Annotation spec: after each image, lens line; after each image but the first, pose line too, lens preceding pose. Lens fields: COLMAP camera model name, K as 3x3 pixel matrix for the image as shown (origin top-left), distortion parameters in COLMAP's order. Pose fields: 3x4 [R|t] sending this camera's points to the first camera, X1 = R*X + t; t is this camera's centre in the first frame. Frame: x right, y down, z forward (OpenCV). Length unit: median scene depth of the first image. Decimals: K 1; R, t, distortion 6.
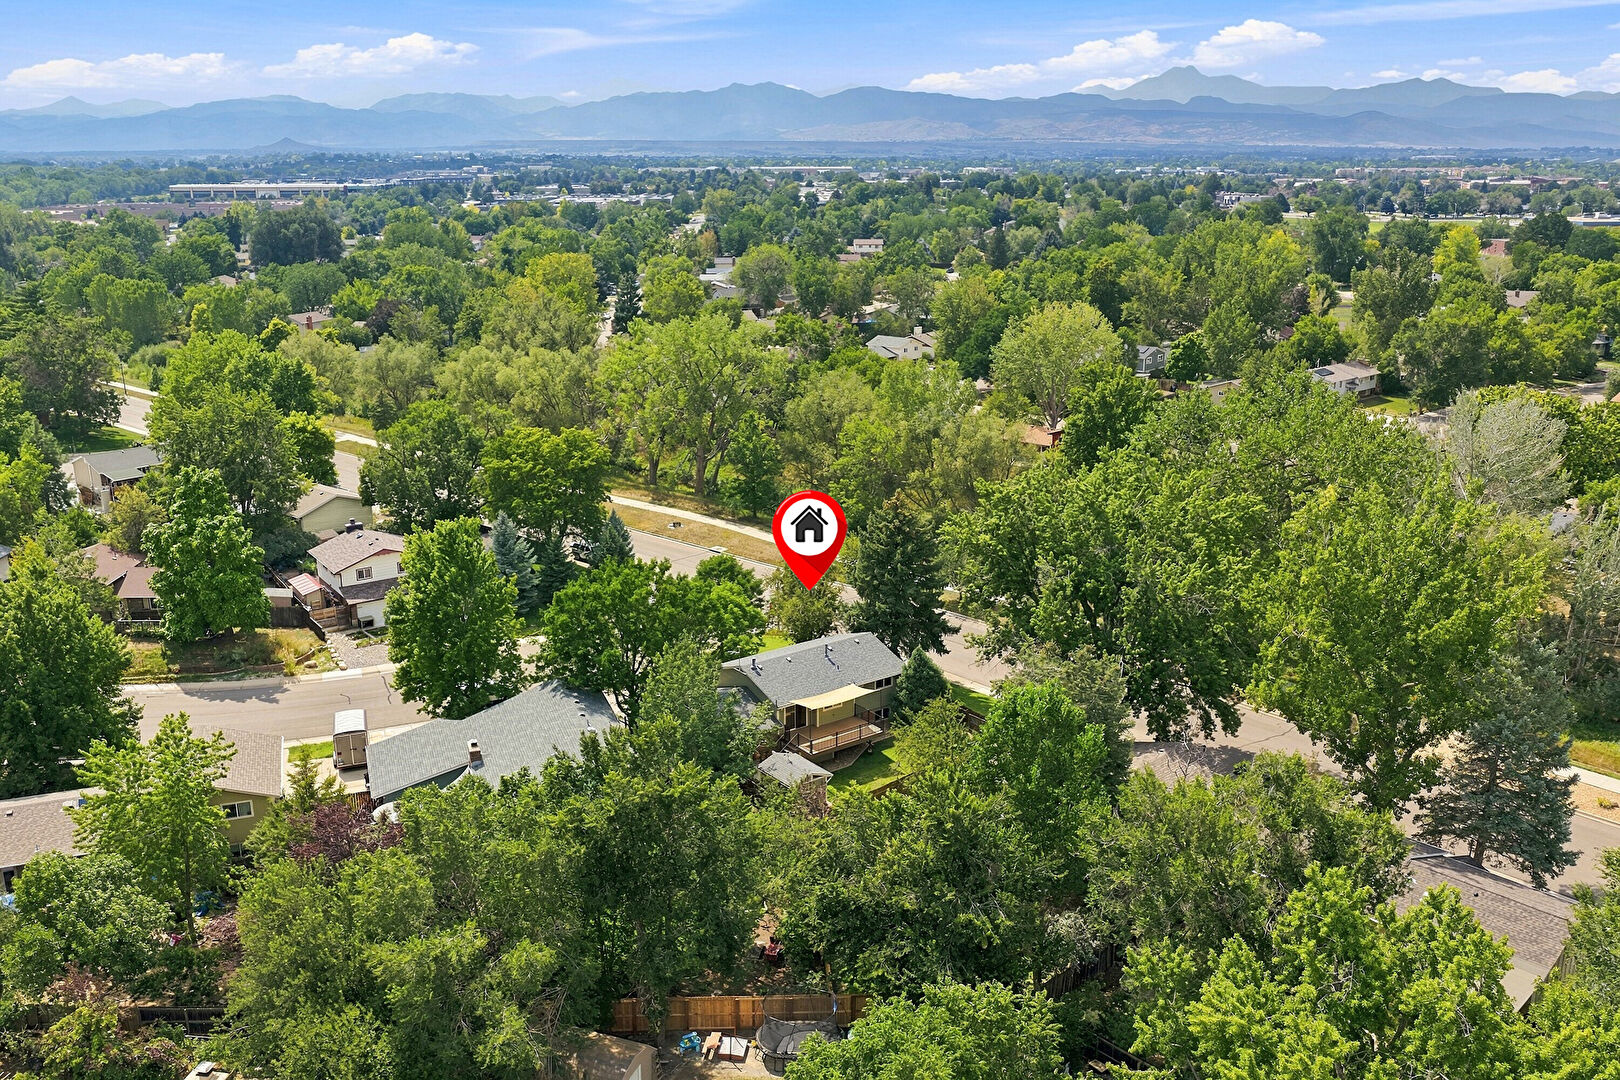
lens RADIAL K [[1343.8, 0, 810.0], [0, 1343.8, 540.0], [0, 0, 1]] dist [-0.016337, 0.048176]
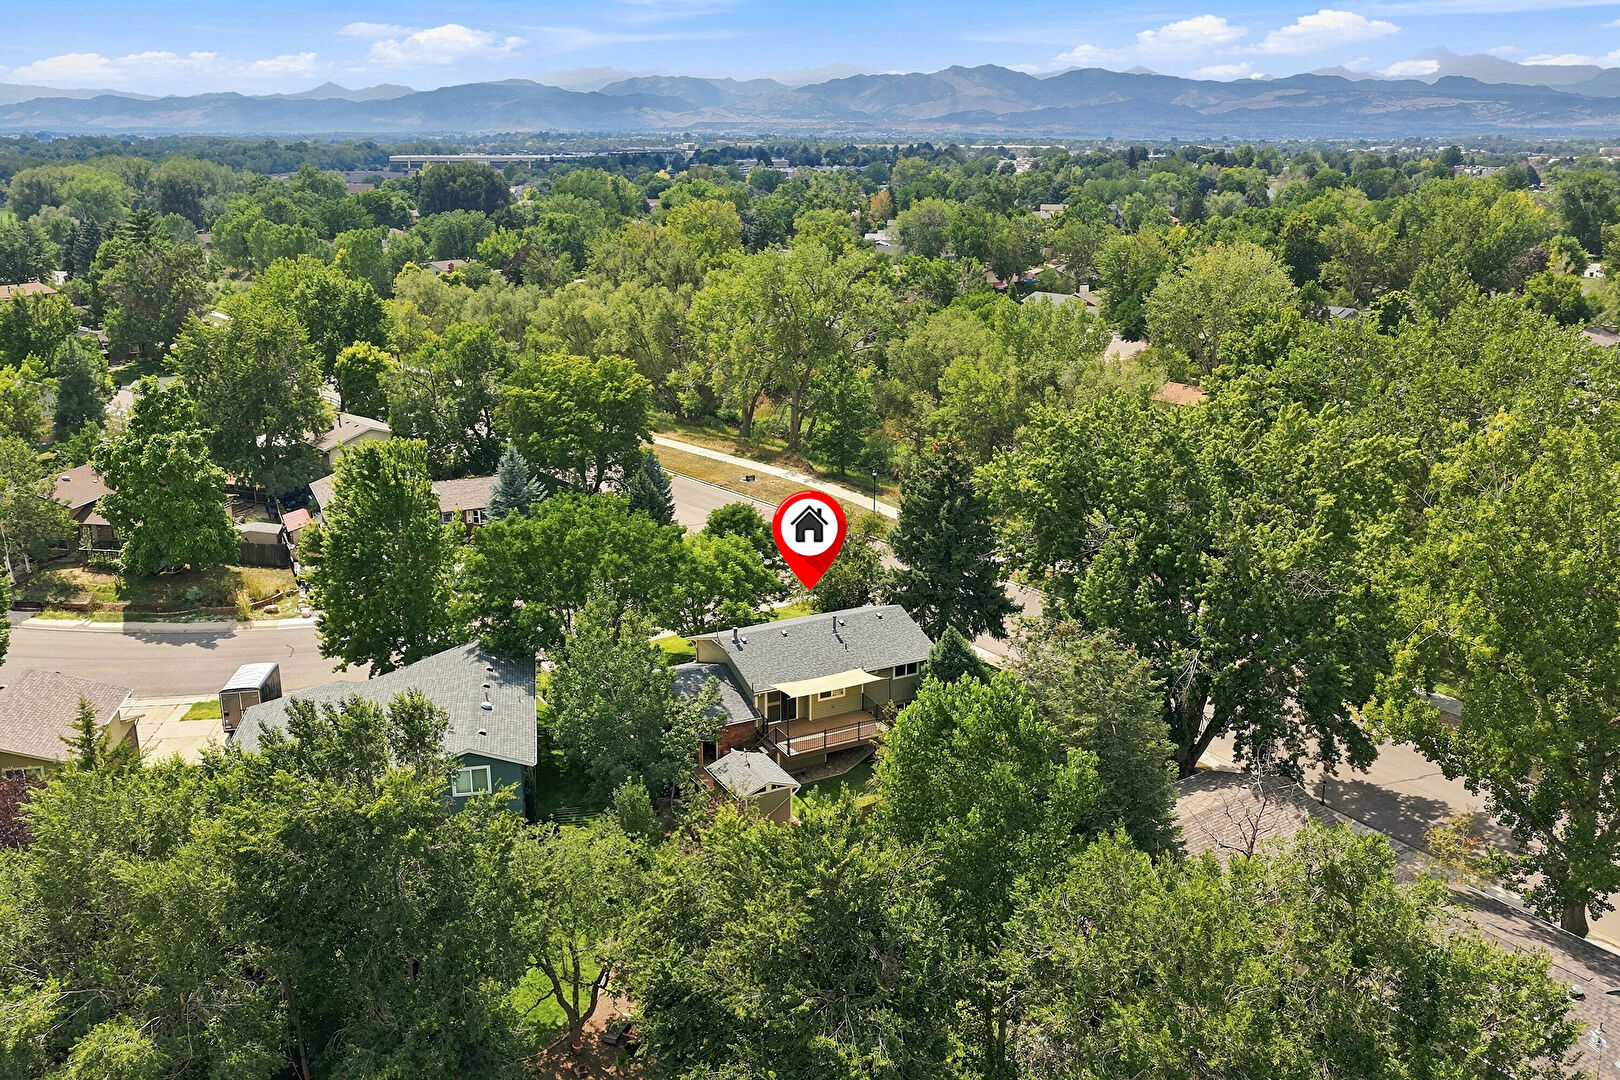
lens RADIAL K [[1343.8, 0, 810.0], [0, 1343.8, 540.0], [0, 0, 1]] dist [-0.016337, 0.048176]
pose [[0.988221, 0.047355, -0.145521, 0.099317], [-0.045601, 0.998841, 0.015372, 0.019431], [0.146081, -0.008555, 0.989236, 0.199192]]
